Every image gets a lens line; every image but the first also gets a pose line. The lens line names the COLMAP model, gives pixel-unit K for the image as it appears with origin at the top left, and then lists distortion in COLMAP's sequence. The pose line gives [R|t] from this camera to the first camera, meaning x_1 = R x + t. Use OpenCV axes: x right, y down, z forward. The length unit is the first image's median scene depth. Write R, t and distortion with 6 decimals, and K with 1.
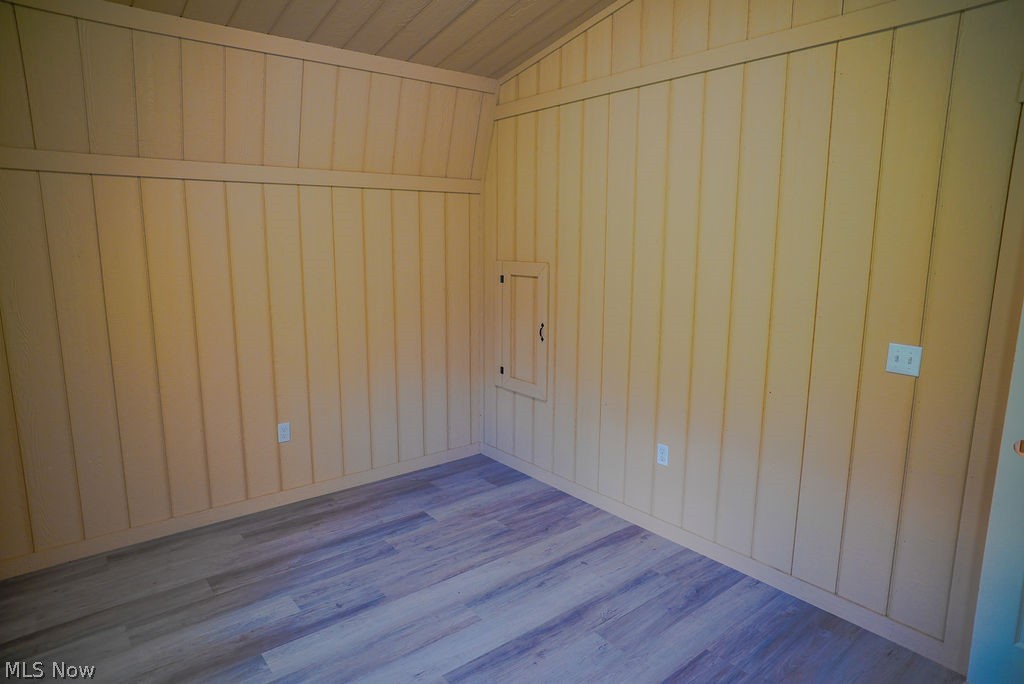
lens RADIAL K [[612.8, 0, 510.8], [0, 612.8, 342.6], [0, 0, 1]] dist [-0.027133, 0.006946]
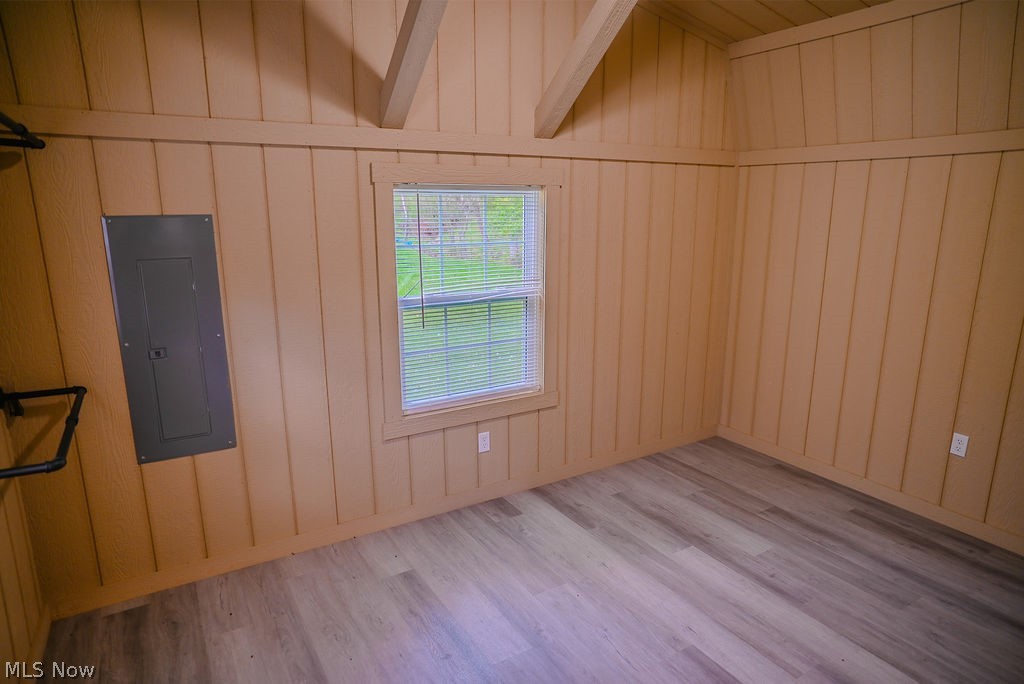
lens RADIAL K [[612.8, 0, 509.7], [0, 612.8, 344.8], [0, 0, 1]] dist [-0.027133, 0.006946]
pose [[-0.139444, 0.211846, -0.967304, 0.666088], [-0.171359, 0.956948, 0.234280, -0.102022], [0.975290, 0.198425, -0.097138, 0.568083]]
